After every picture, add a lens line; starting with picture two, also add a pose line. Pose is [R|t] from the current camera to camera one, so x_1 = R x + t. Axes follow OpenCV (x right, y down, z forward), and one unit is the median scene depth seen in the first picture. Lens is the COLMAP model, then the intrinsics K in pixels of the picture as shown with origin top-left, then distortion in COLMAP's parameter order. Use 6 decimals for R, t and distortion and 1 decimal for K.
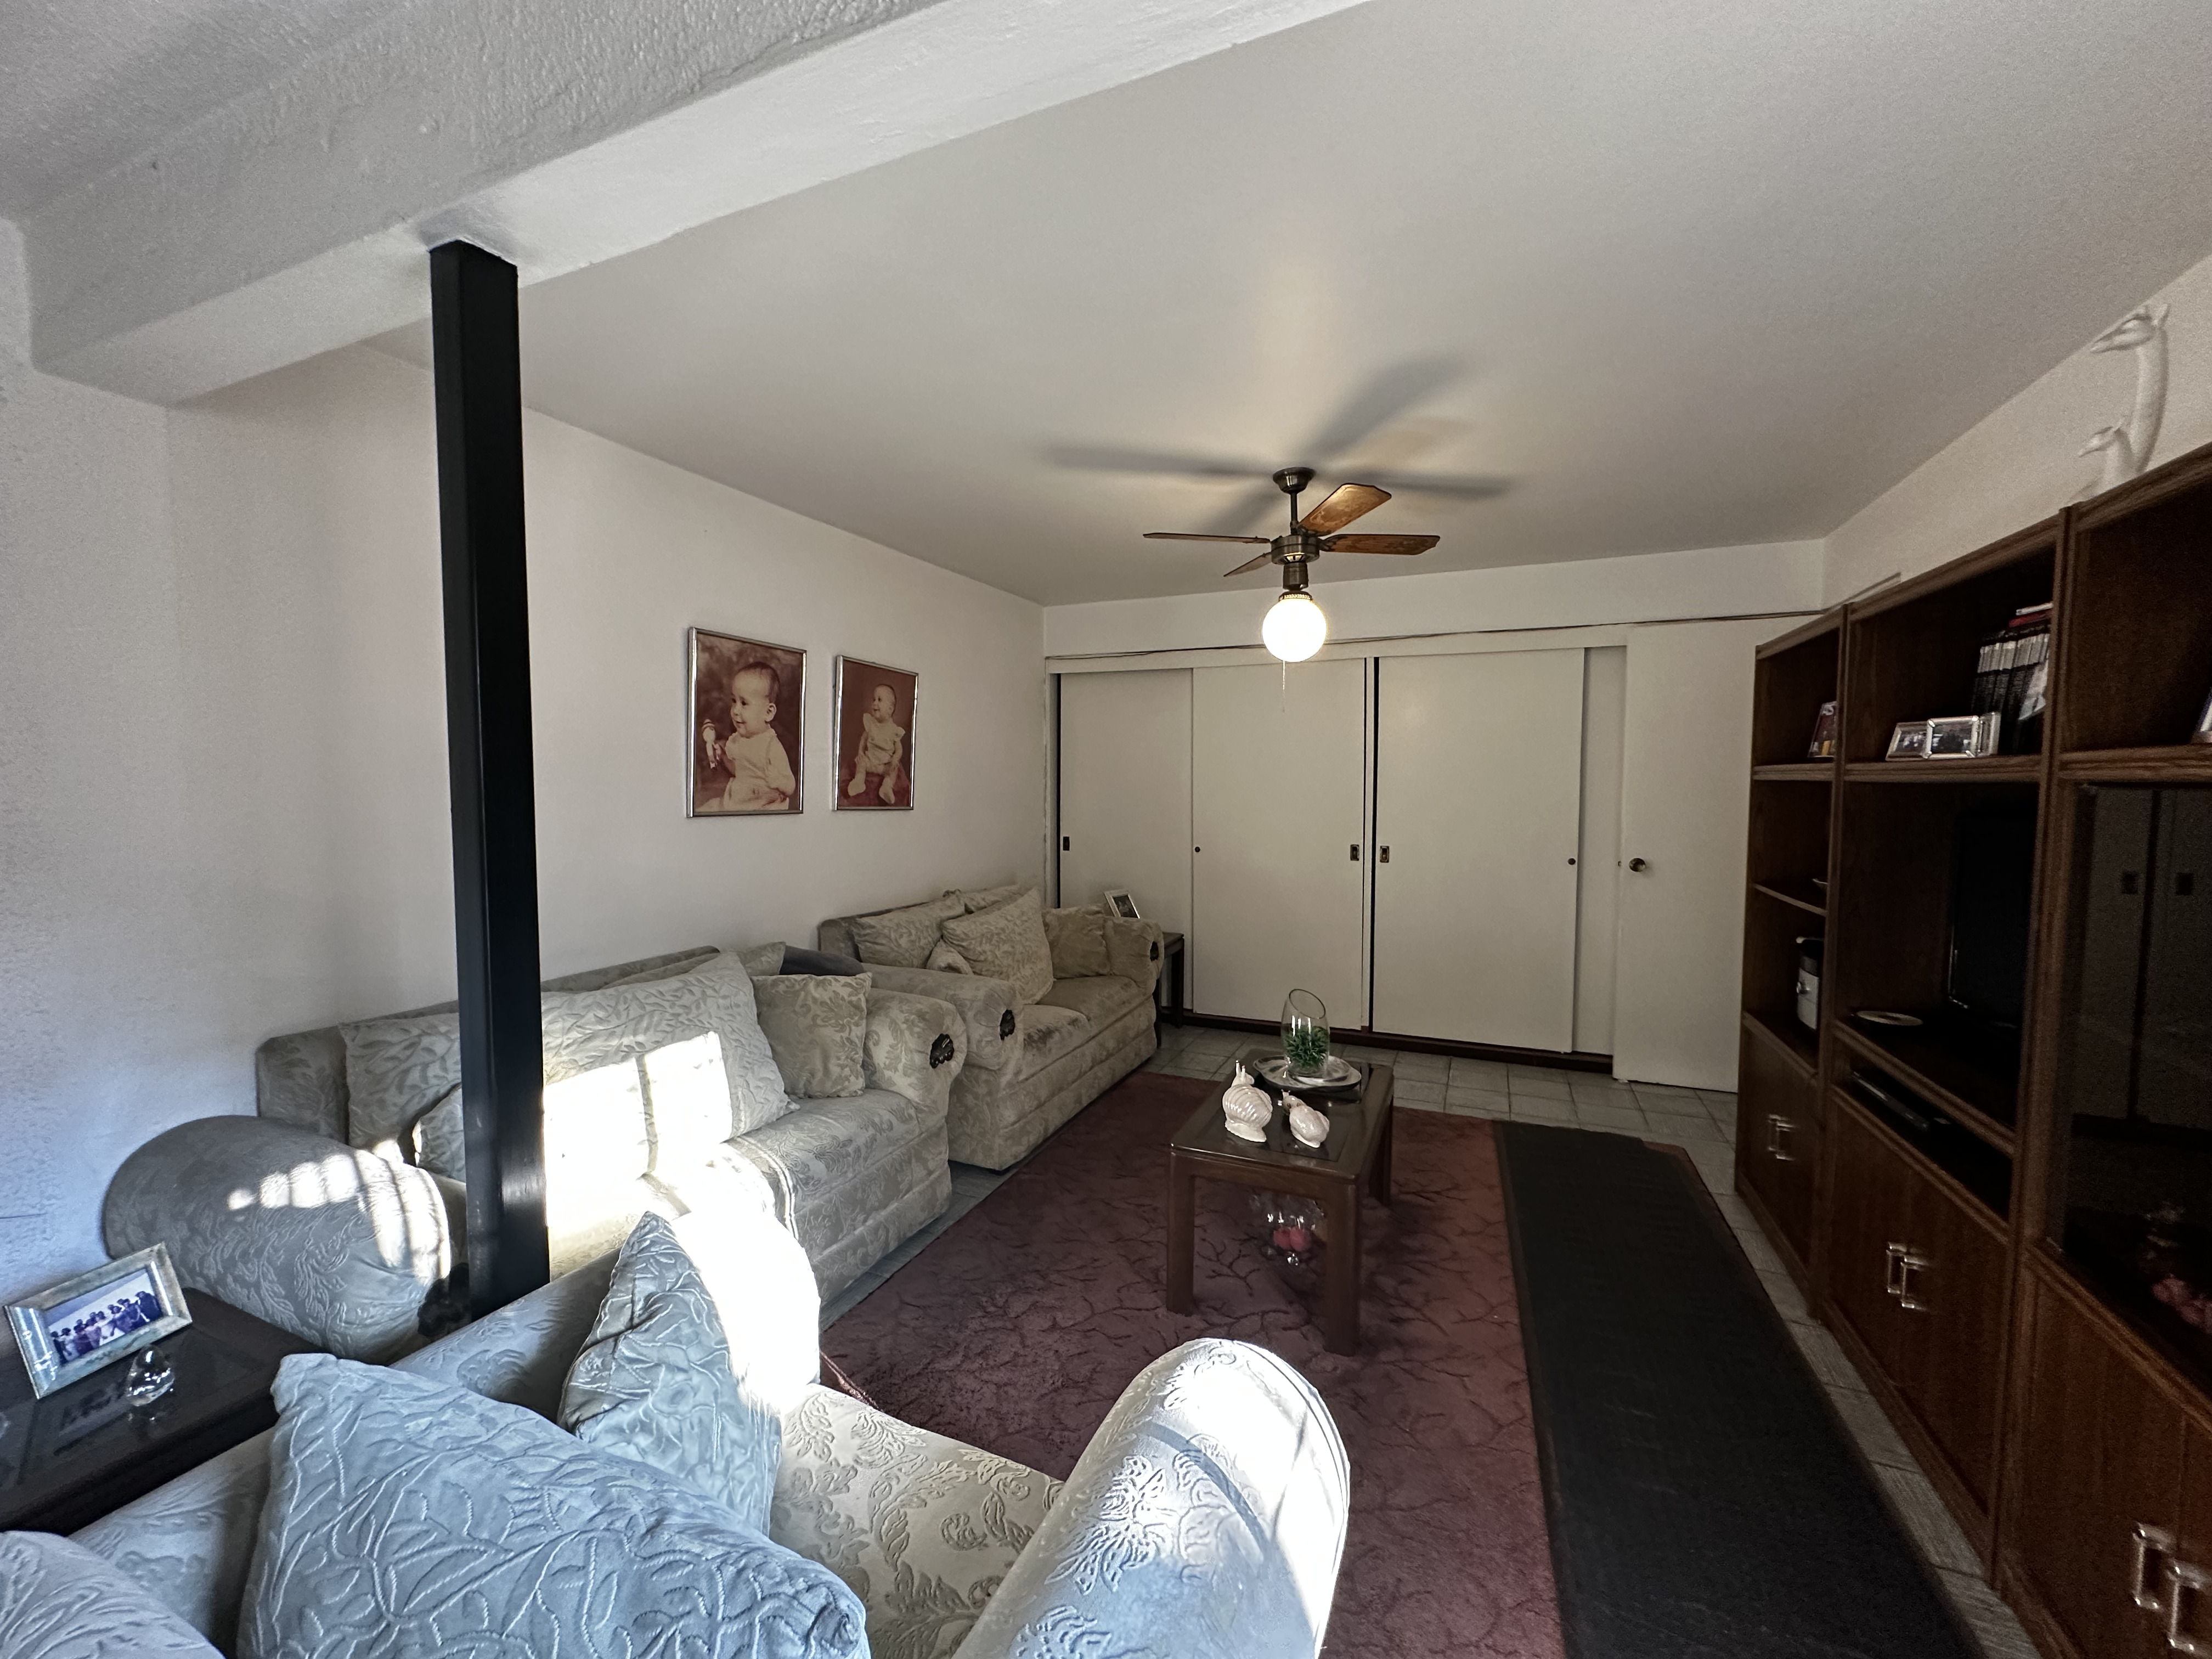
lens RADIAL K [[883.0, 0, 1106.0], [0, 883.0, 829.5], [0, 0, 1]] dist [-0.000935, 0.000035]
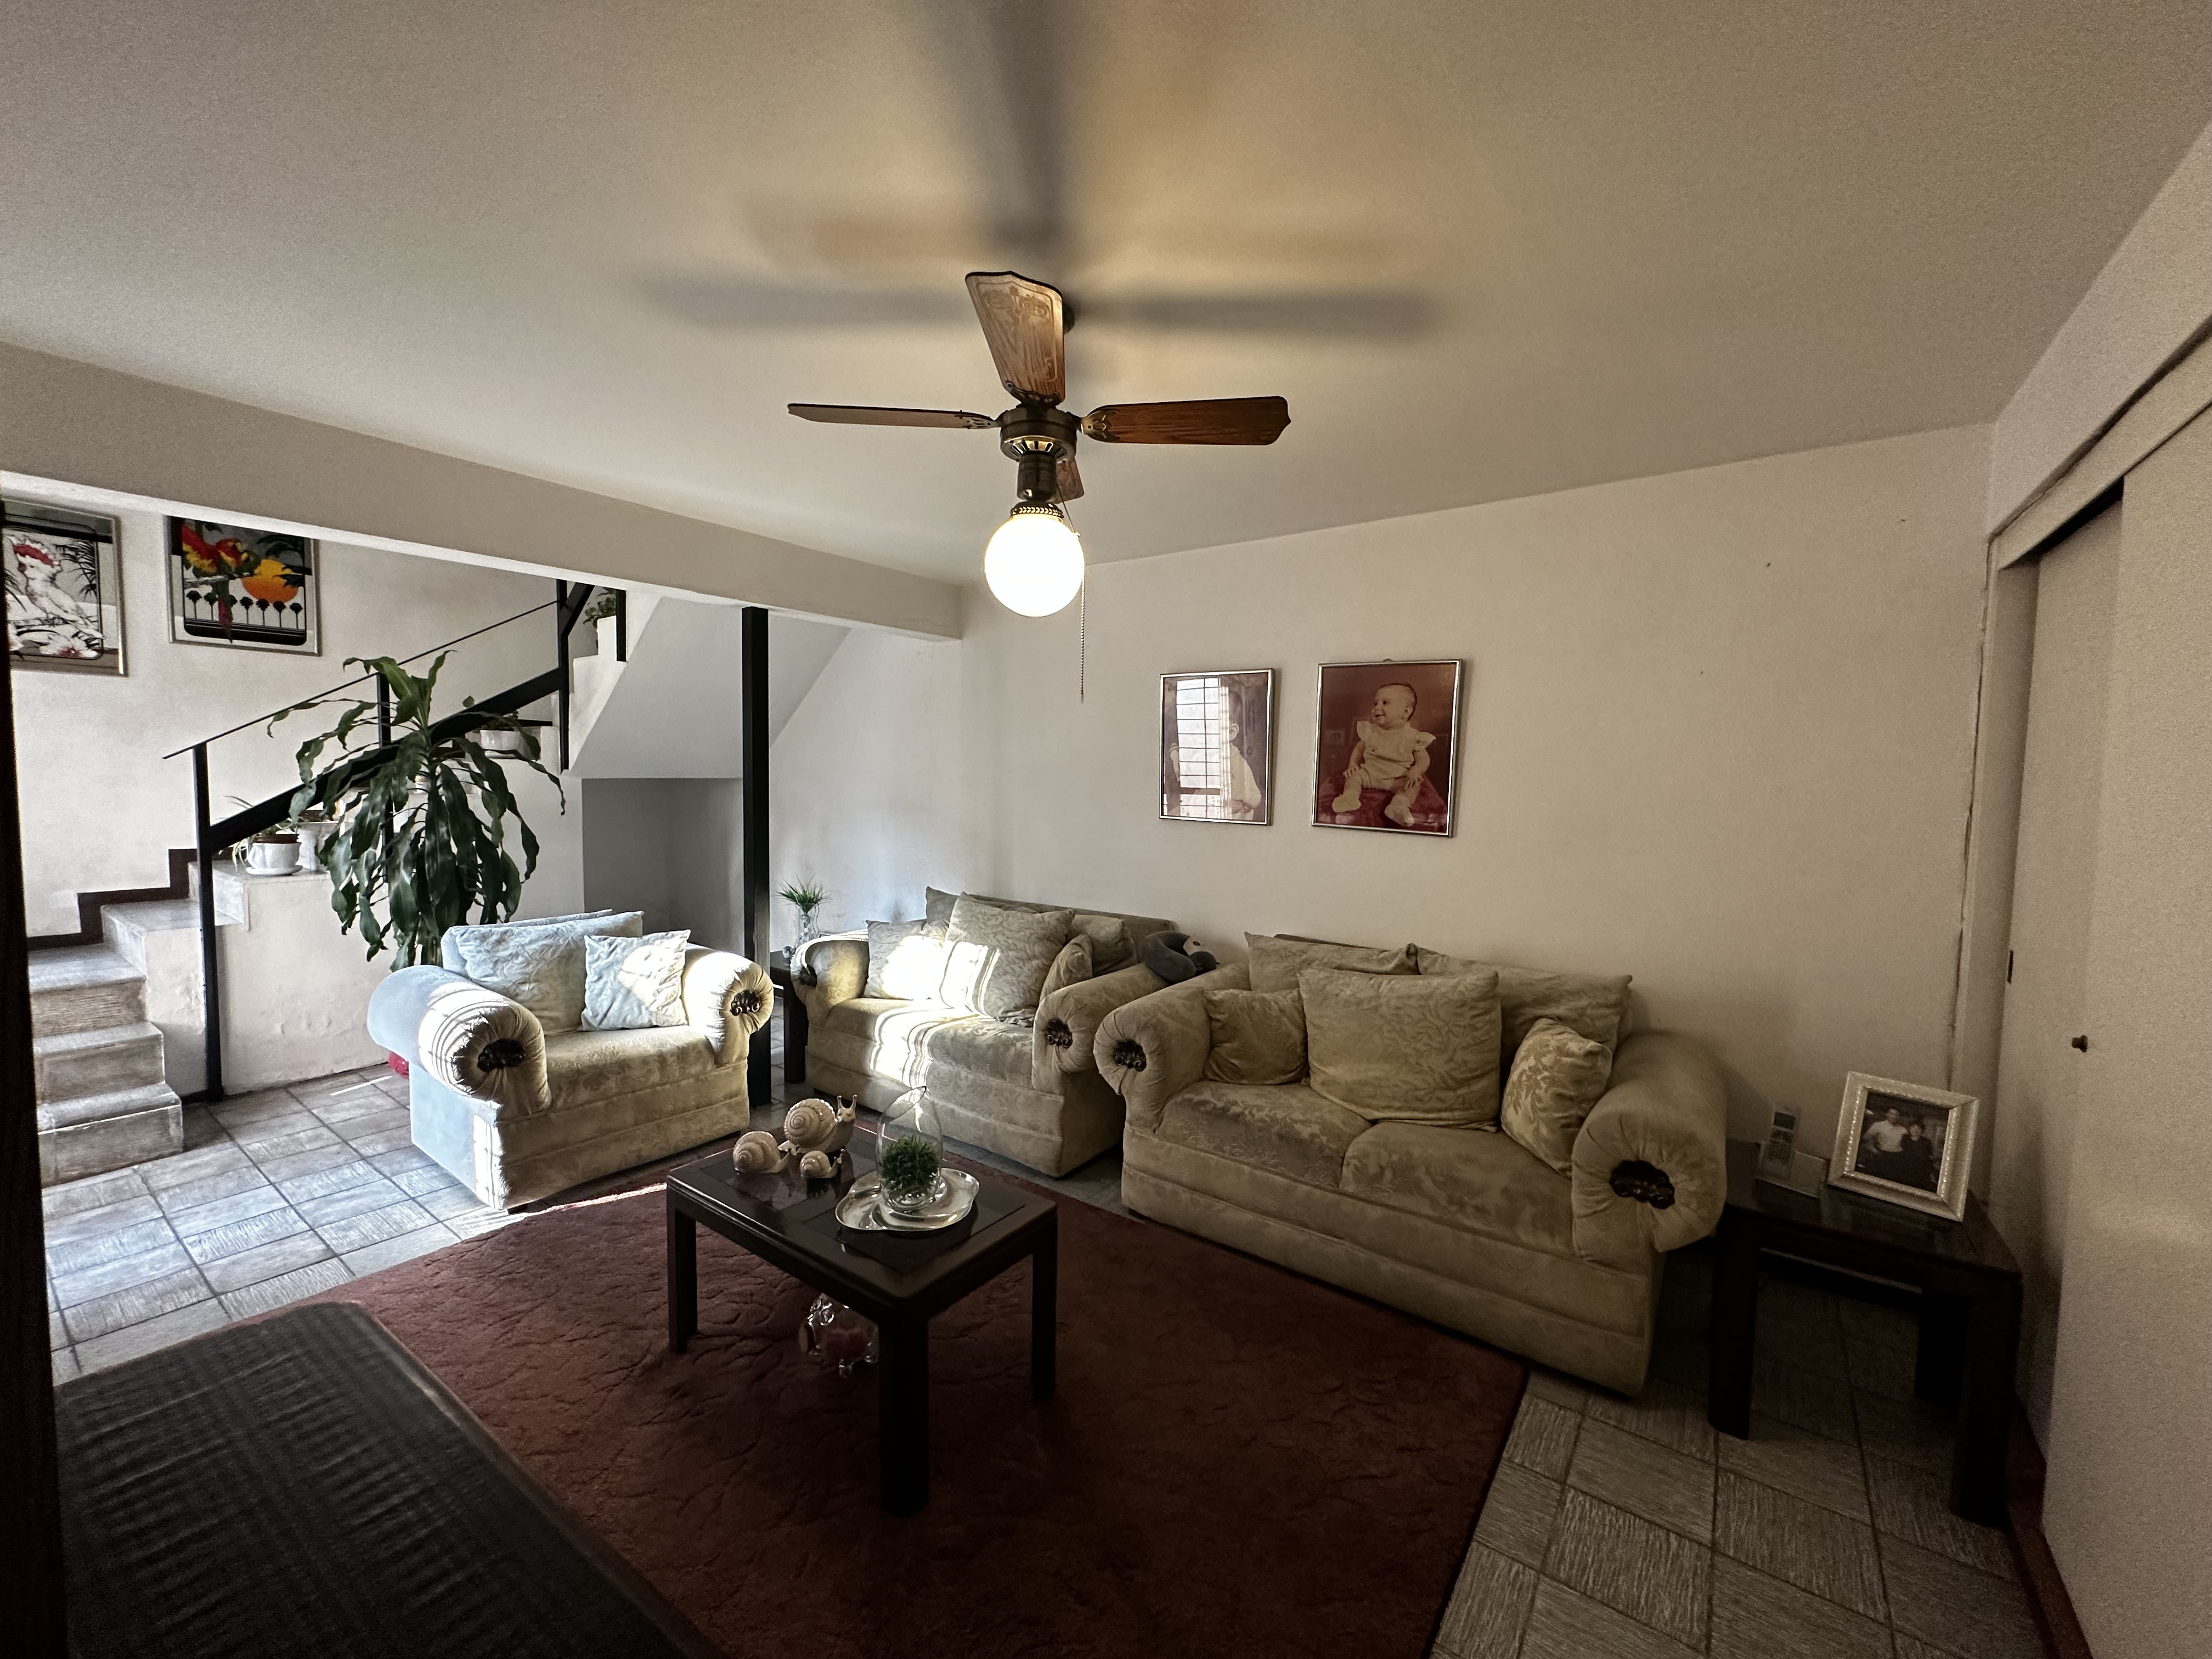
lens RADIAL K [[883.0, 0, 1106.0], [0, 883.0, 829.5], [0, 0, 1]] dist [-0.000935, 0.000035]
pose [[-0.217258, 0.060063, -0.974265, 0.649571], [-0.065929, 0.994923, 0.076039, -0.073635], [0.973885, 0.080752, -0.212195, 0.944332]]
